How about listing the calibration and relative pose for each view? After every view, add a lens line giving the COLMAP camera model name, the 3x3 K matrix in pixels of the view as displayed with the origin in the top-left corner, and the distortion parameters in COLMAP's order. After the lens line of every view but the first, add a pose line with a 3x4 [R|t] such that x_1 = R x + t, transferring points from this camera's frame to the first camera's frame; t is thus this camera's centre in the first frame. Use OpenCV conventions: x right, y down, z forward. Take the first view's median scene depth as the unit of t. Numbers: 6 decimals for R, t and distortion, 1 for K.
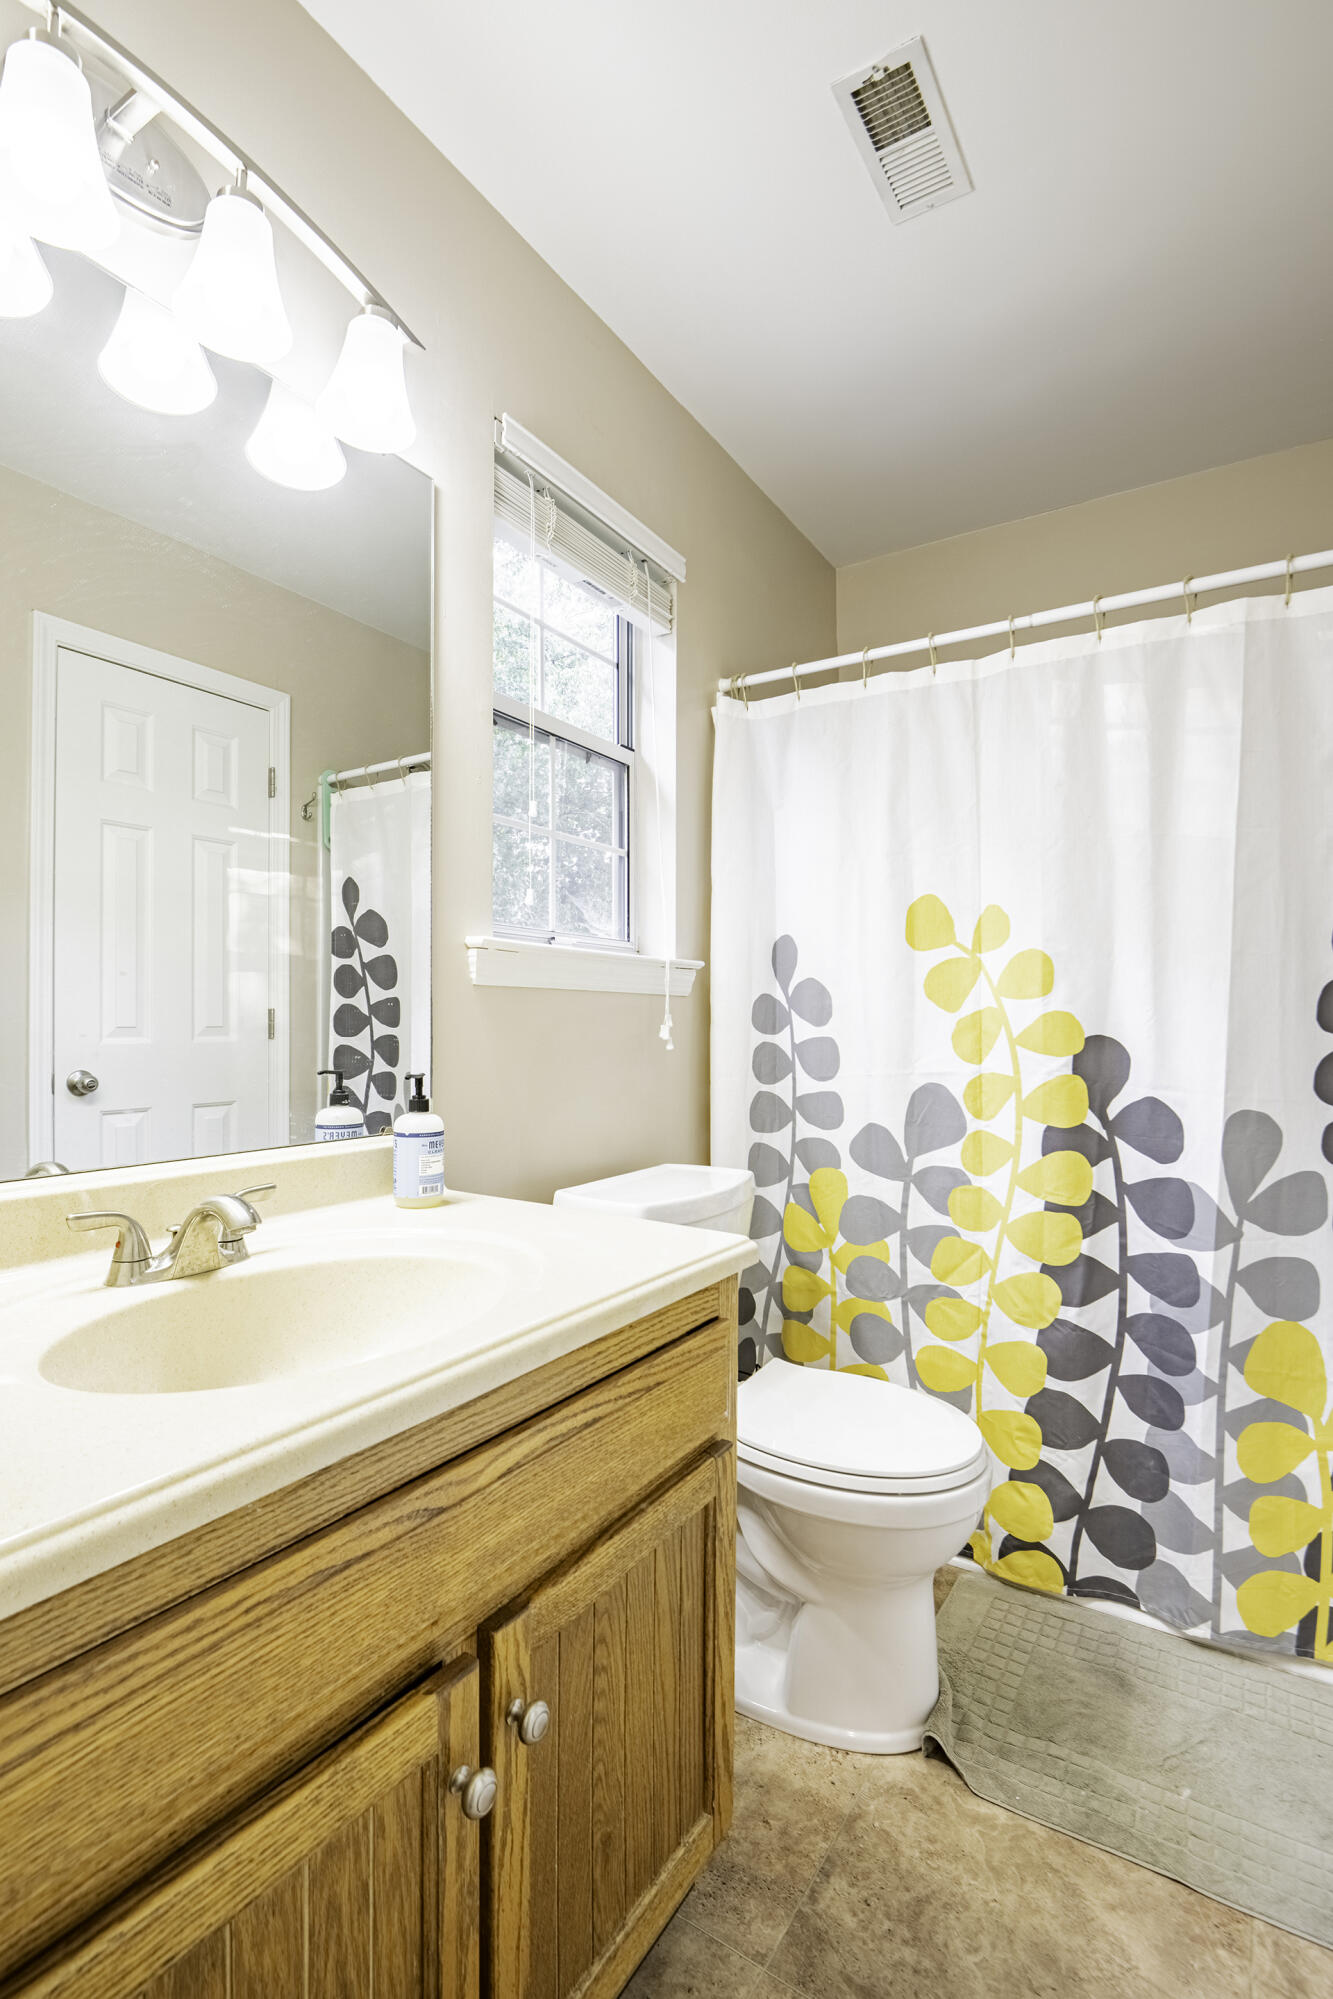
lens RADIAL K [[919.4, 0, 652.5], [0, 919.4, 1021.4], [0, 0, 1]] dist [-0.002982, -0.011981]
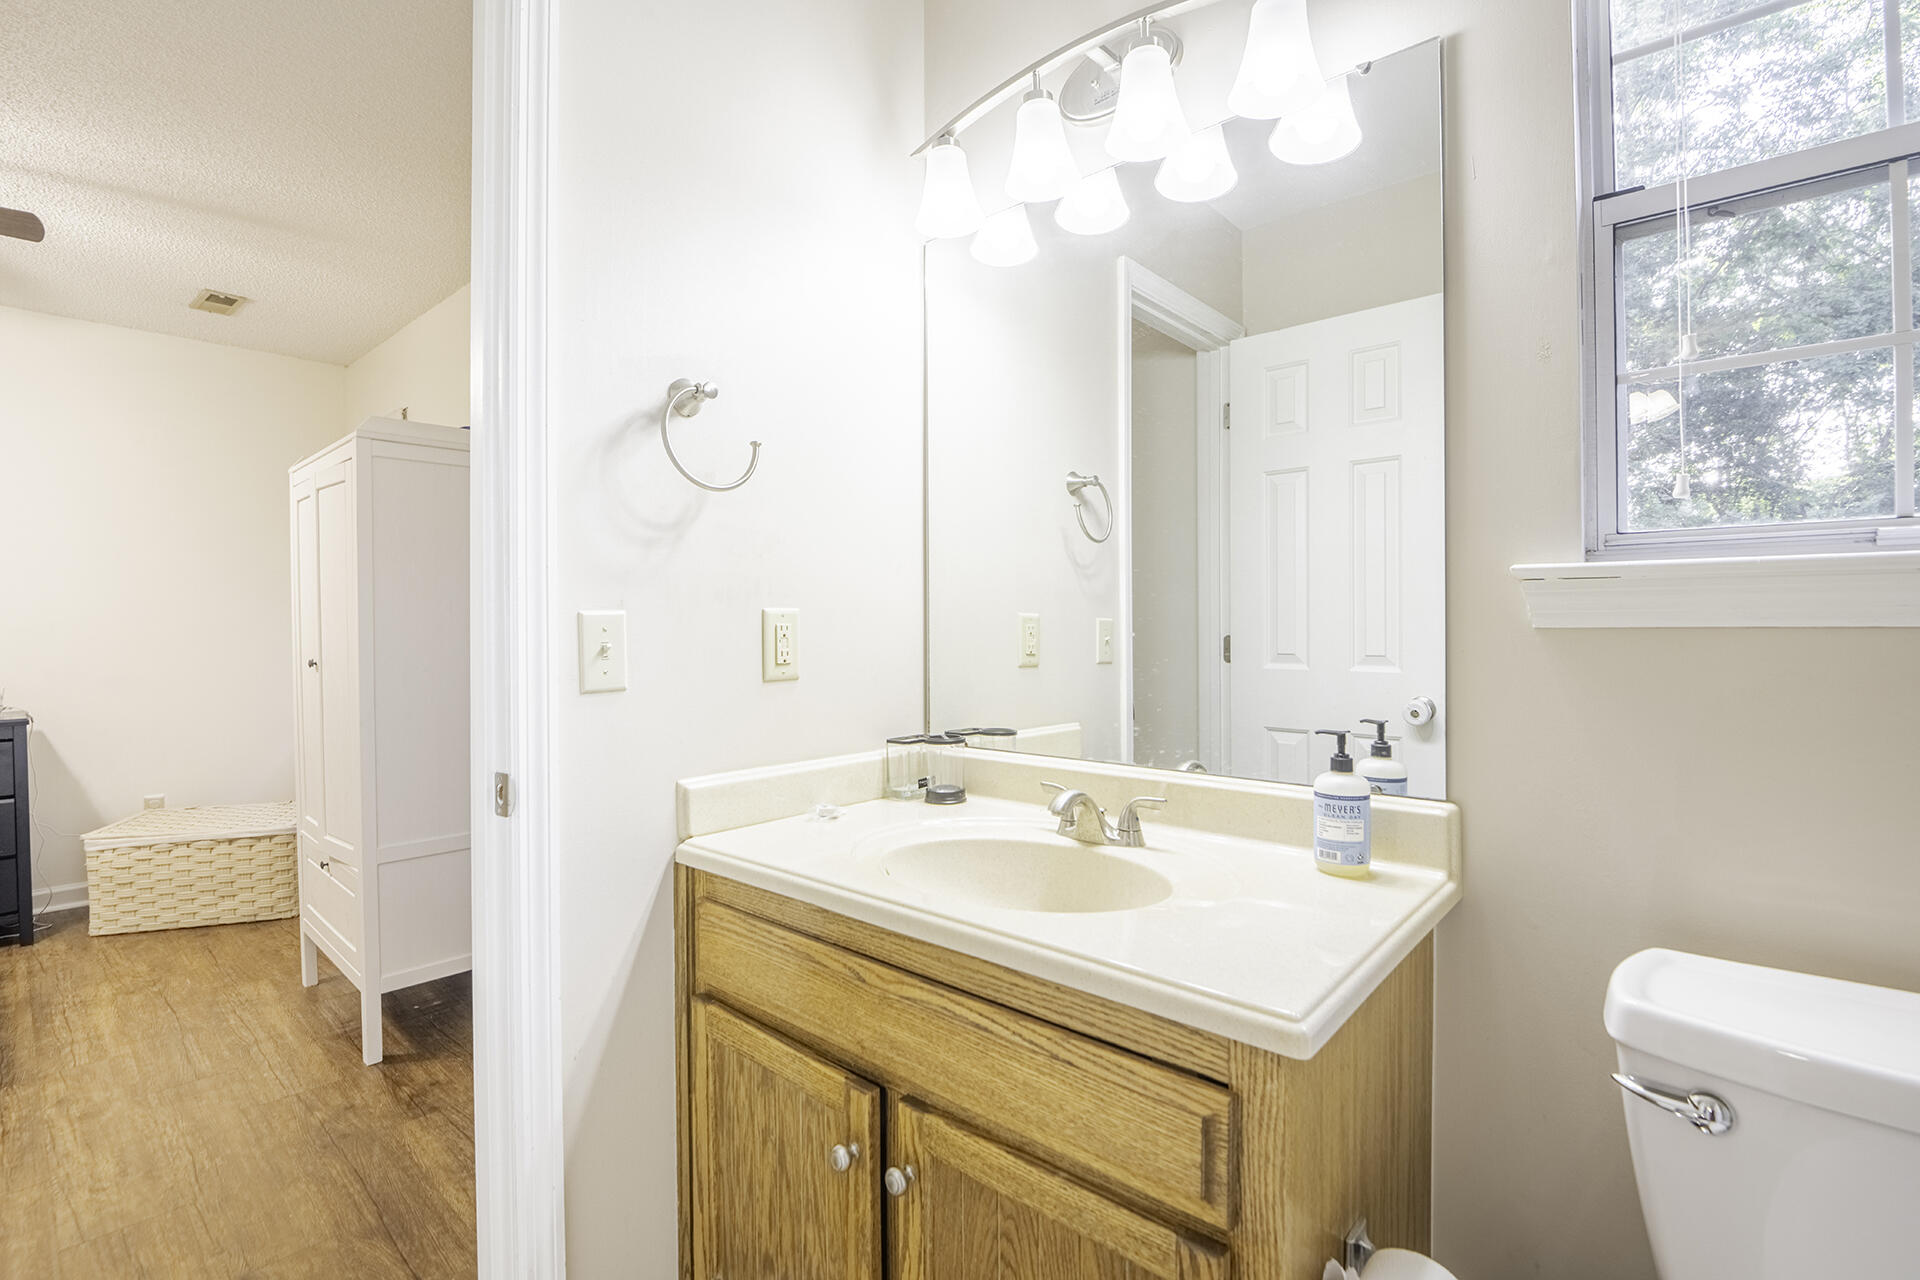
lens RADIAL K [[883.1, 0, 997.8], [0, 883.1, 630.1], [0, 0, 1]] dist [-0.002982, -0.011981]
pose [[-0.114068, 0.005039, -0.993460, 0.584392], [0.002143, 0.999986, 0.004826, -0.042650], [0.993471, -0.001579, -0.114077, 0.641275]]
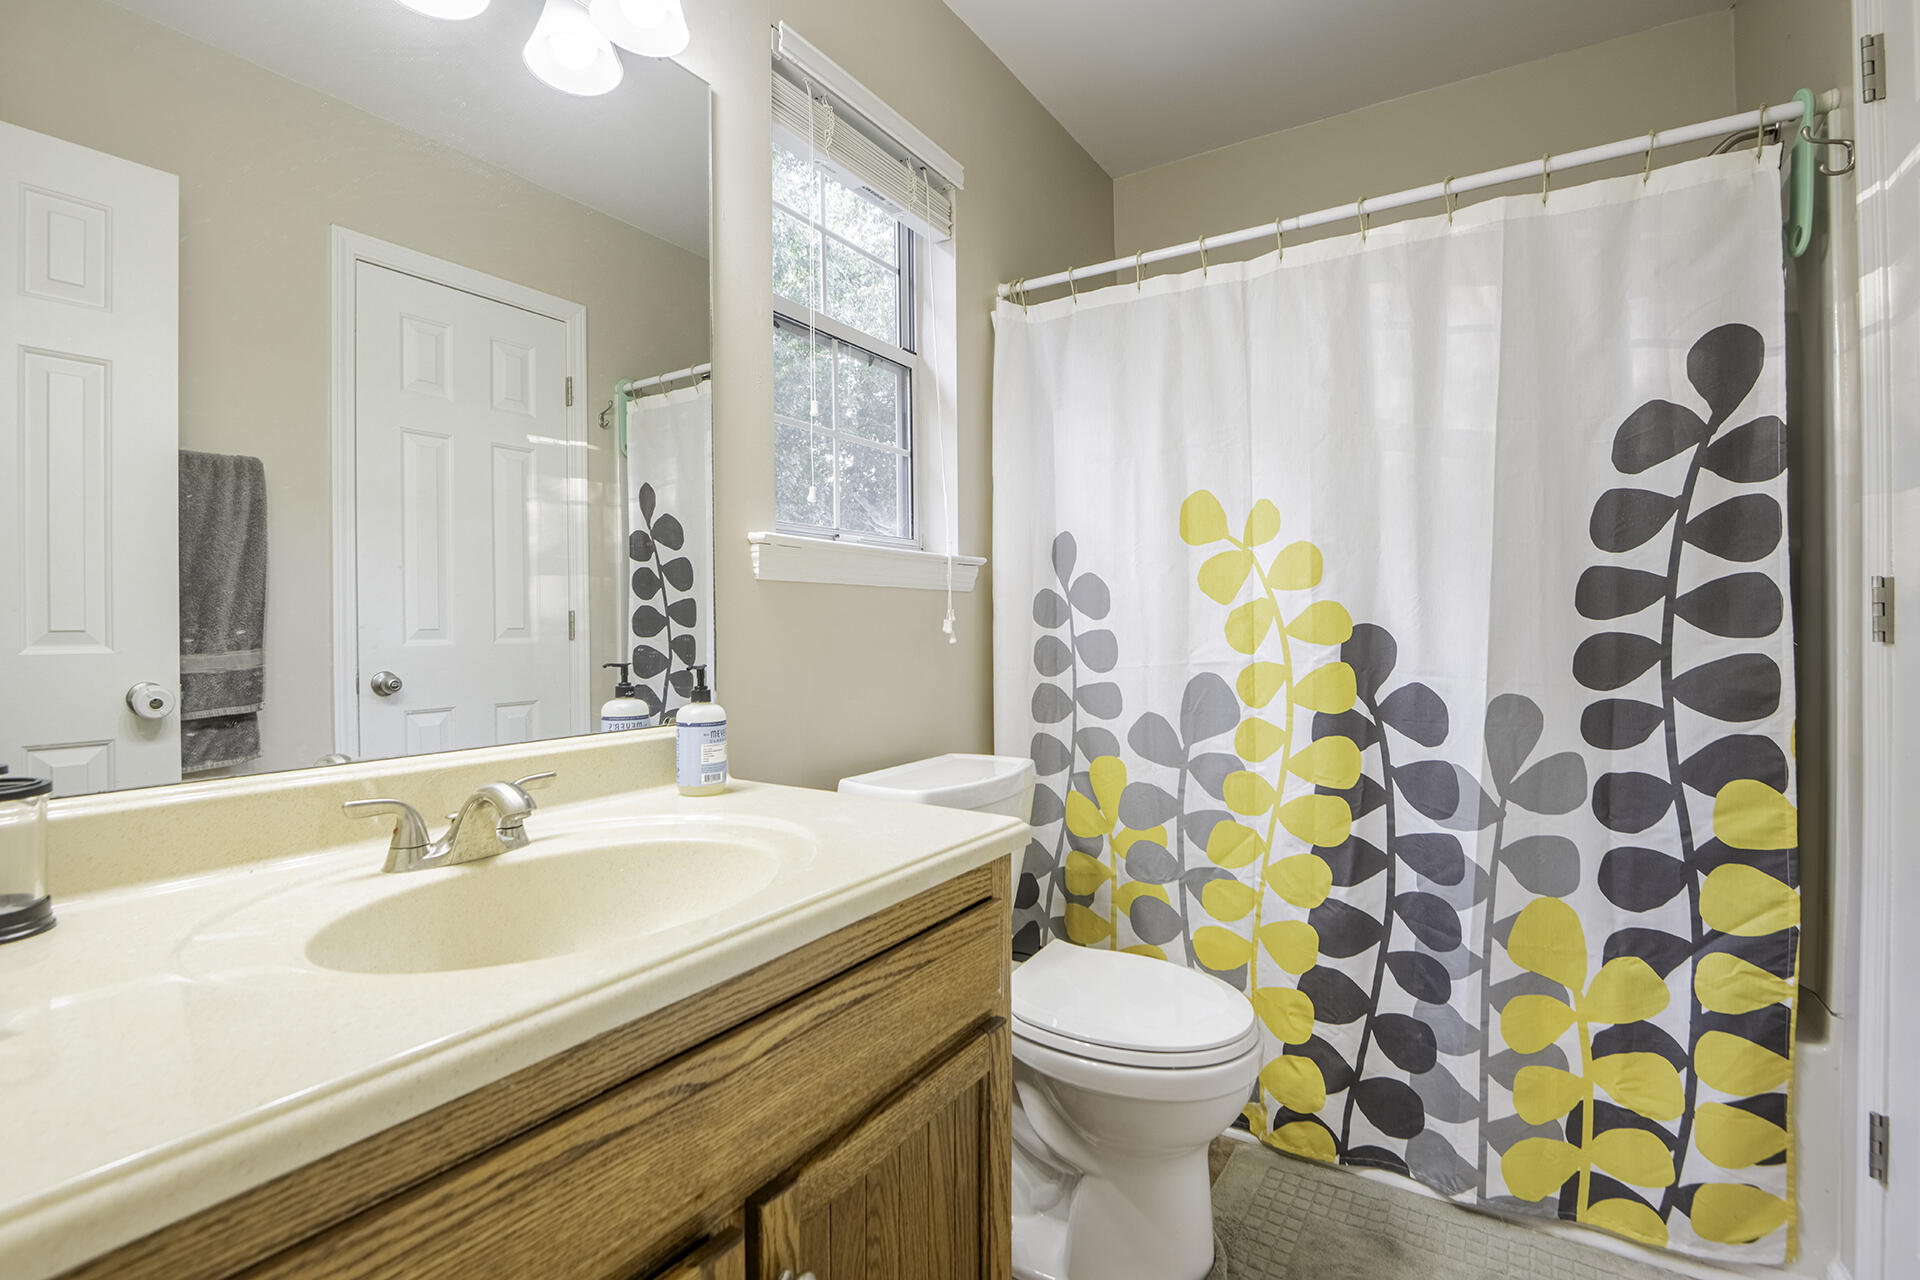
lens RADIAL K [[880.1, 0, 955.9], [0, 880.1, 631.4], [0, 0, 1]] dist [-0.003990, -0.010668]
pose [[0.999921, -0.010662, 0.006638, 0.020704], [0.010613, 0.999916, 0.007387, 0.013032], [-0.006716, -0.007316, 0.999951, 0.016142]]
